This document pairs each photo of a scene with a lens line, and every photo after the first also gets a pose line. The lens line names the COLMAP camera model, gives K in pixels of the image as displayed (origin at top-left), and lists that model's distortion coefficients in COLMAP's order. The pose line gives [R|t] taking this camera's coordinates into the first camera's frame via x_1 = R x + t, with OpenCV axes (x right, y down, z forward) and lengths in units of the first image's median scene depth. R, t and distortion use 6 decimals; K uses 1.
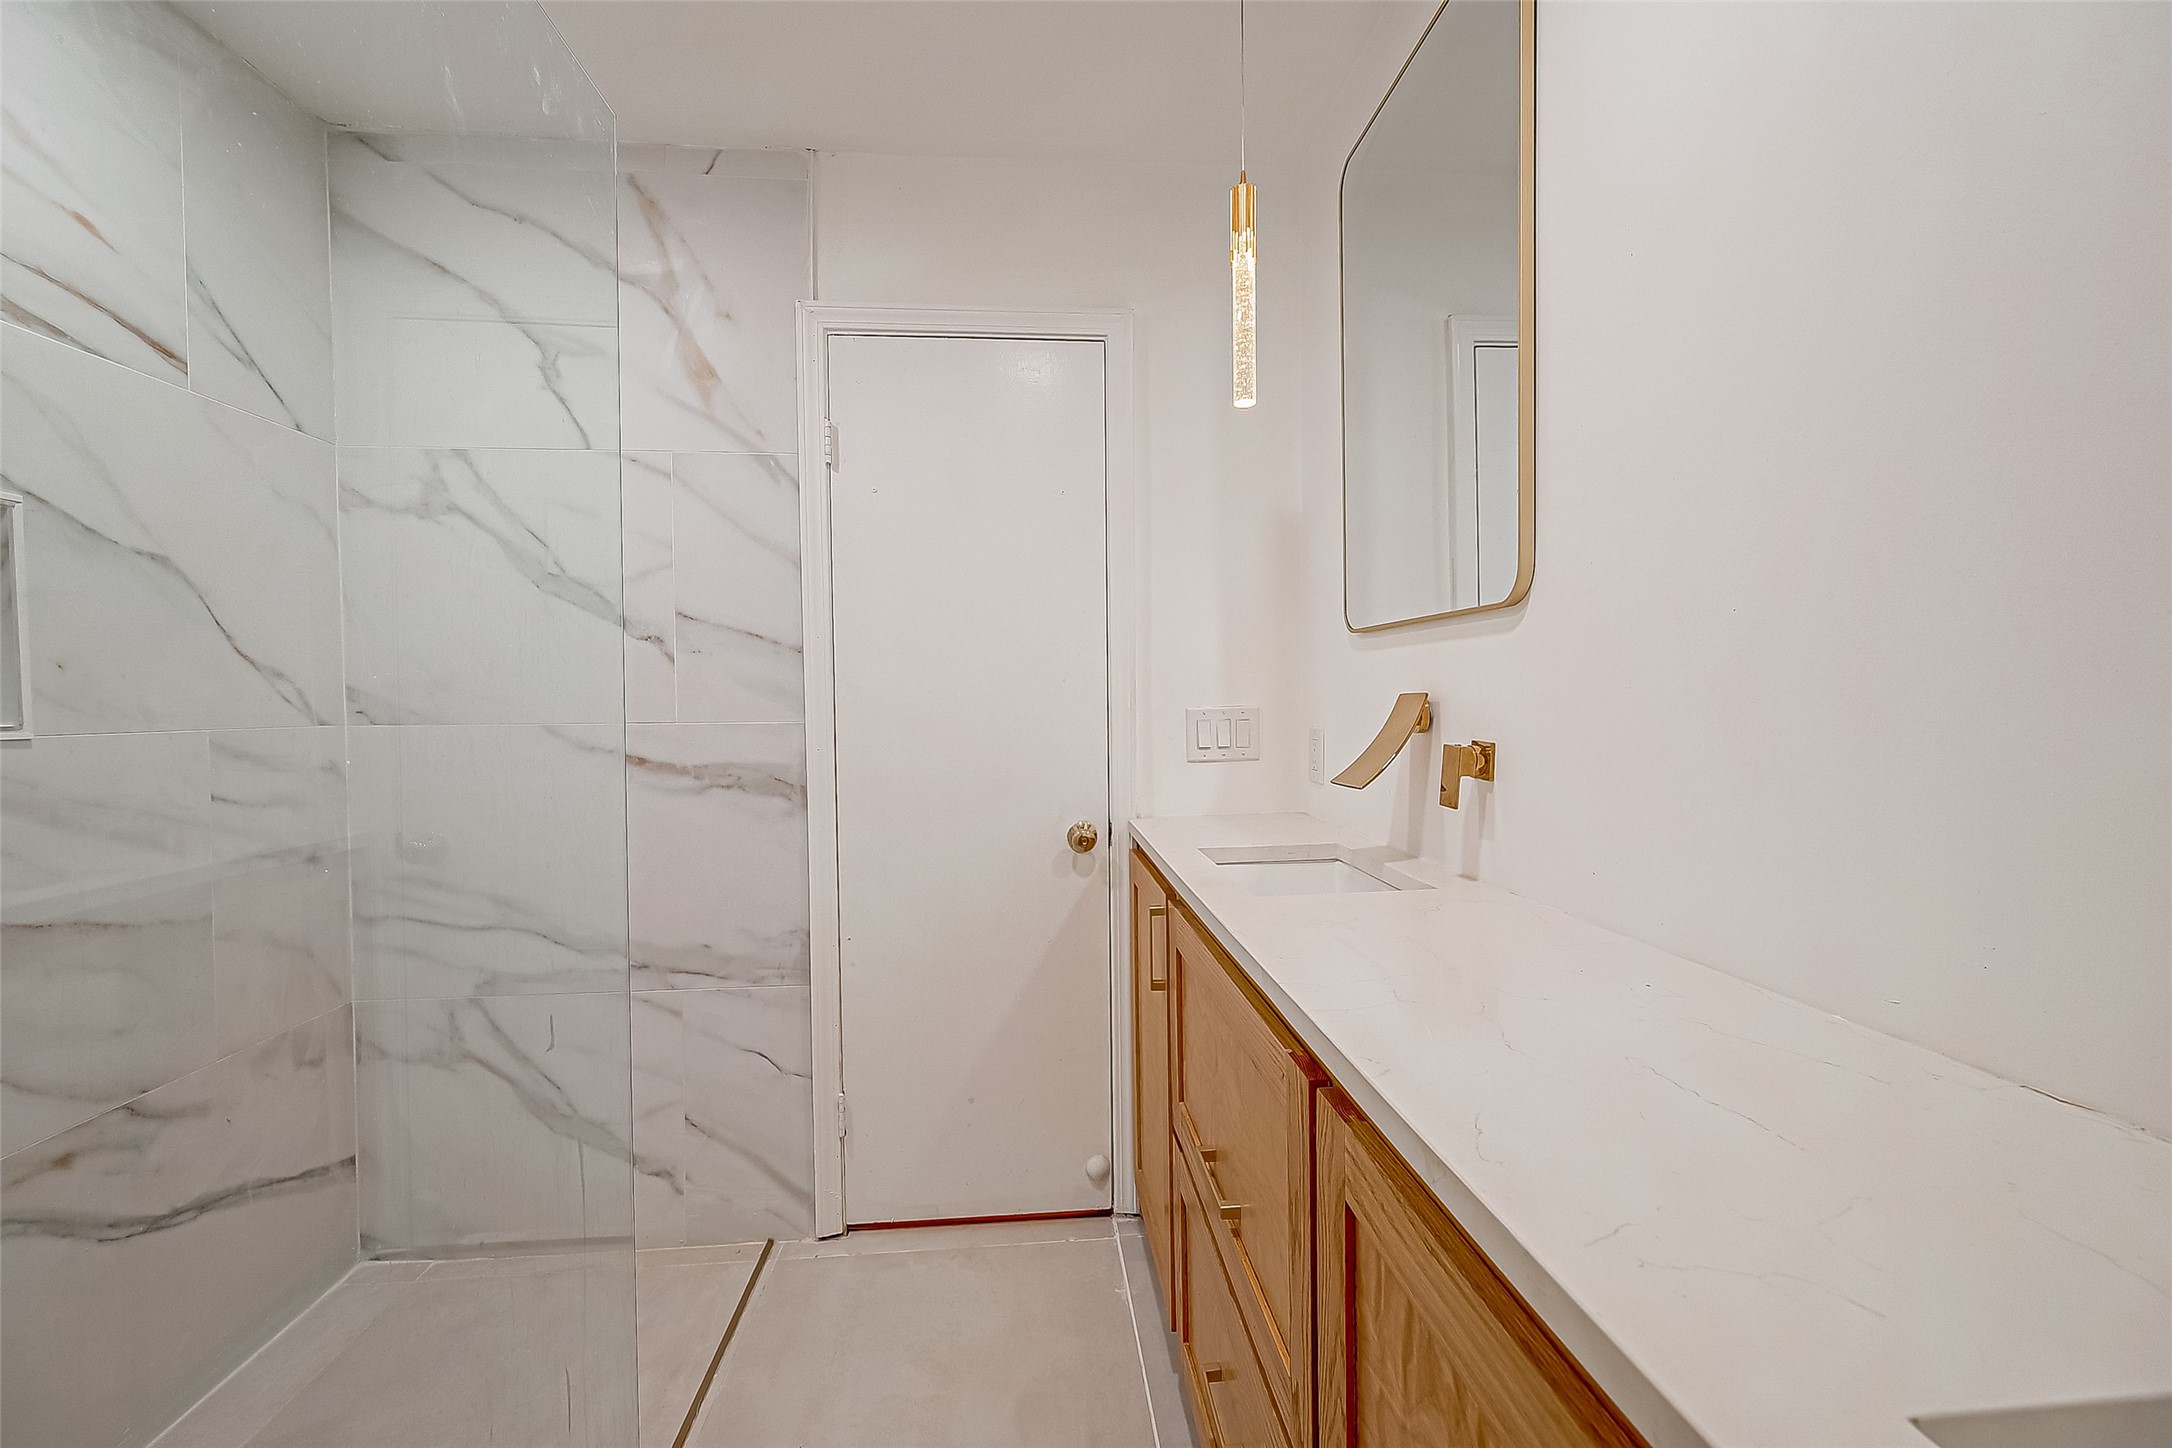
lens RADIAL K [[856.4, 0, 1086.4], [0, 856.4, 722.5], [0, 0, 1]] dist [-0.000241, -0.000568]
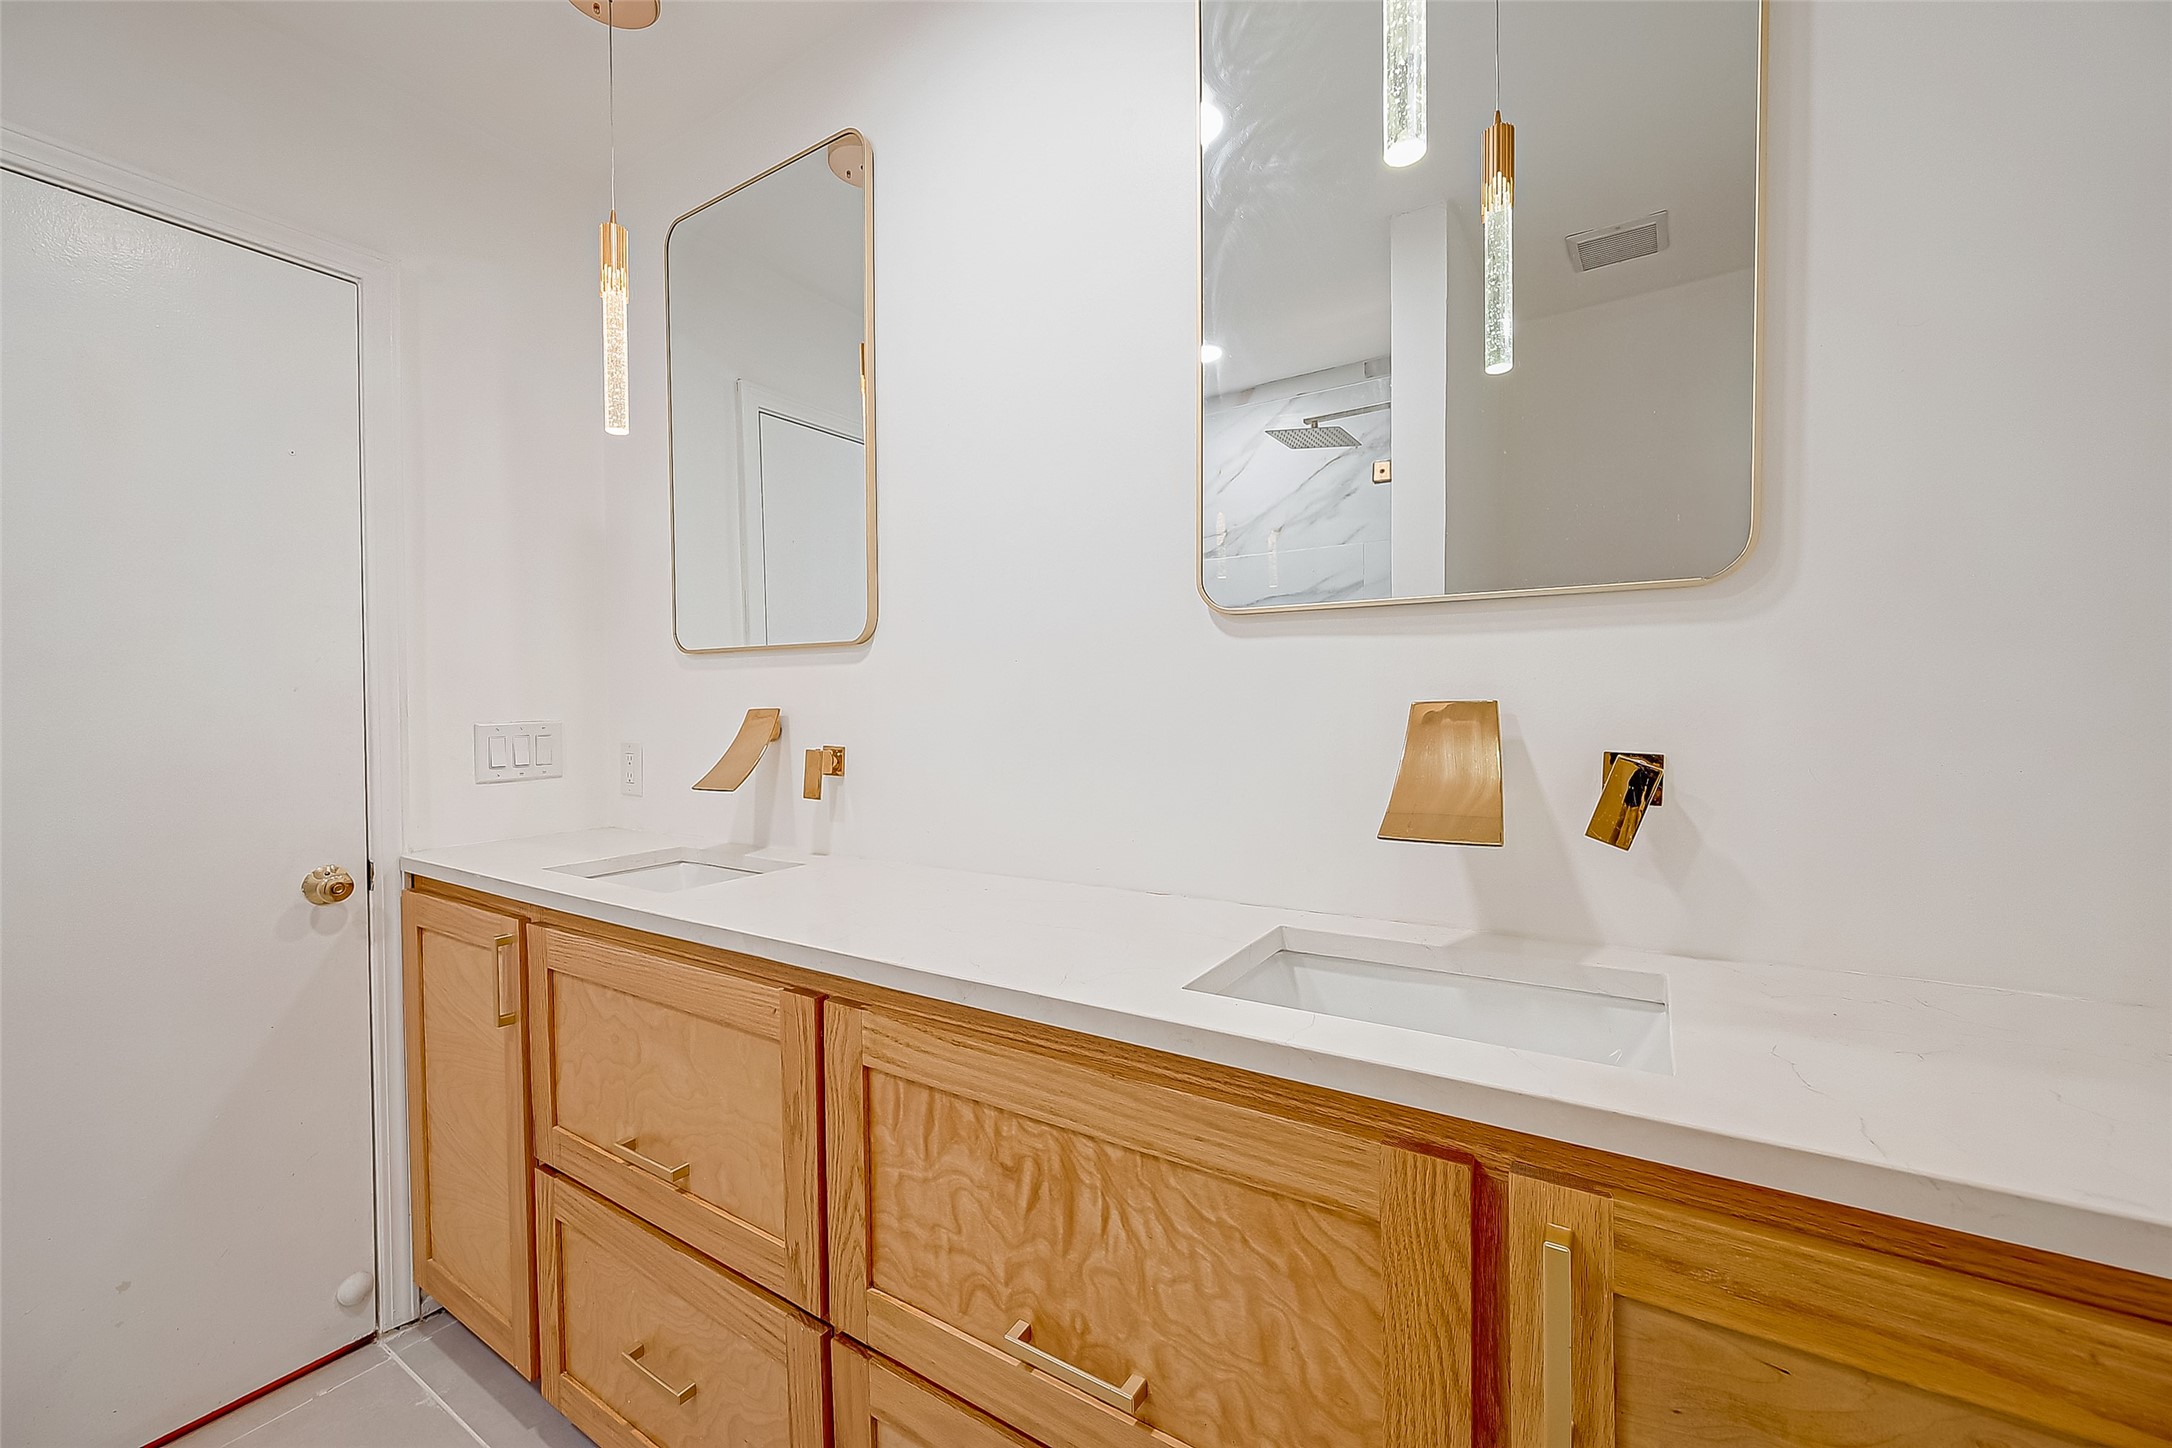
lens RADIAL K [[856.4, 0, 1090.8], [0, 856.4, 722.2], [0, 0, 1]] dist [-0.000241, -0.000568]
pose [[0.610572, -0.006490, 0.791934, -0.255012], [0.021905, 0.999722, -0.008695, 0.004316], [-0.791658, 0.022656, 0.610545, -0.078482]]
